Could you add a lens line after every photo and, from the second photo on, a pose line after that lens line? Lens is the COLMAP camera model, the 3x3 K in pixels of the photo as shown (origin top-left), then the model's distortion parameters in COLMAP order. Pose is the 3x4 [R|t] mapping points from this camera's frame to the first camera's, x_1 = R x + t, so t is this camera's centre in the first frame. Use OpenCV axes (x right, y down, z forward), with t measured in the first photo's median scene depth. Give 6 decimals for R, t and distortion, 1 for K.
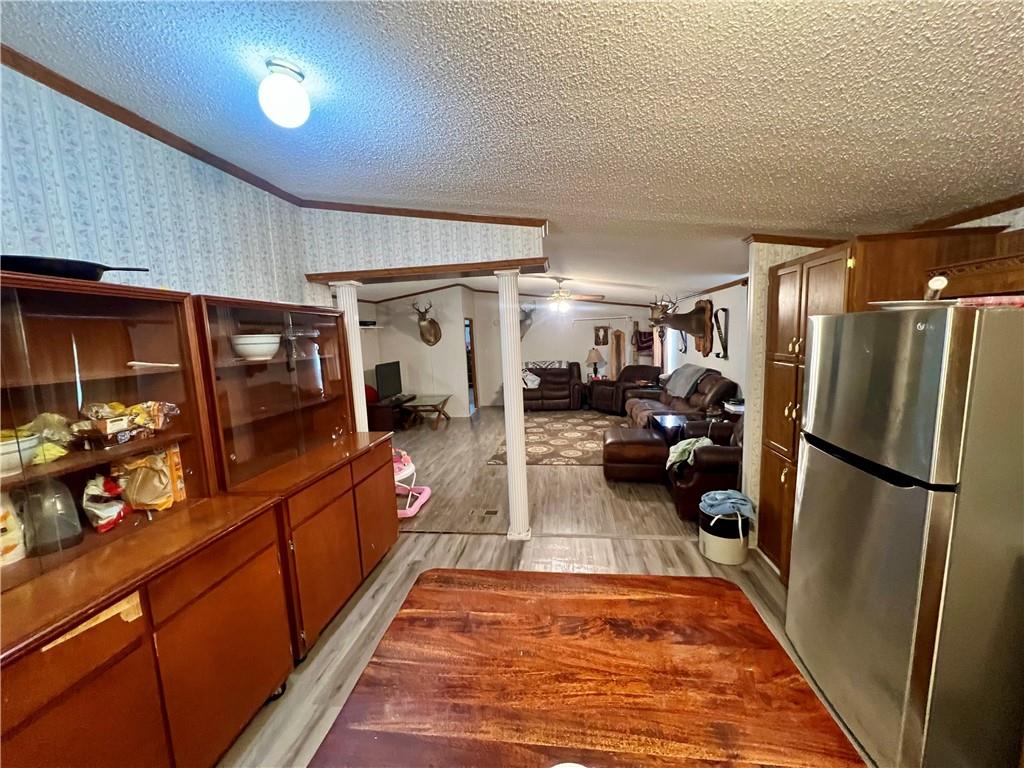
lens RADIAL K [[404.8, 0, 512.0], [0, 404.8, 384.0], [0, 0, 1]] dist [-0.002882, -0.000164]
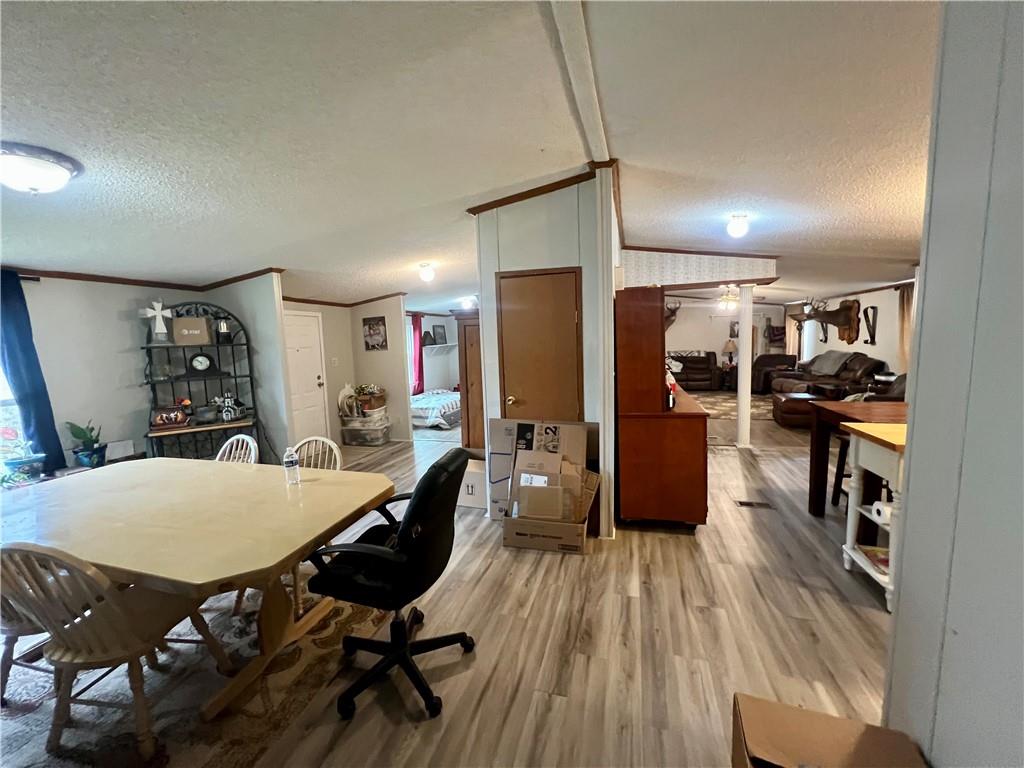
lens RADIAL K [[404.8, 0, 512.0], [0, 404.8, 384.0], [0, 0, 1]] dist [-0.002882, -0.000164]
pose [[0.987561, 0.026717, -0.154950, -0.374672], [-0.026246, 0.999643, 0.005085, 0.079717], [0.155030, -0.000955, 0.987909, -0.429887]]
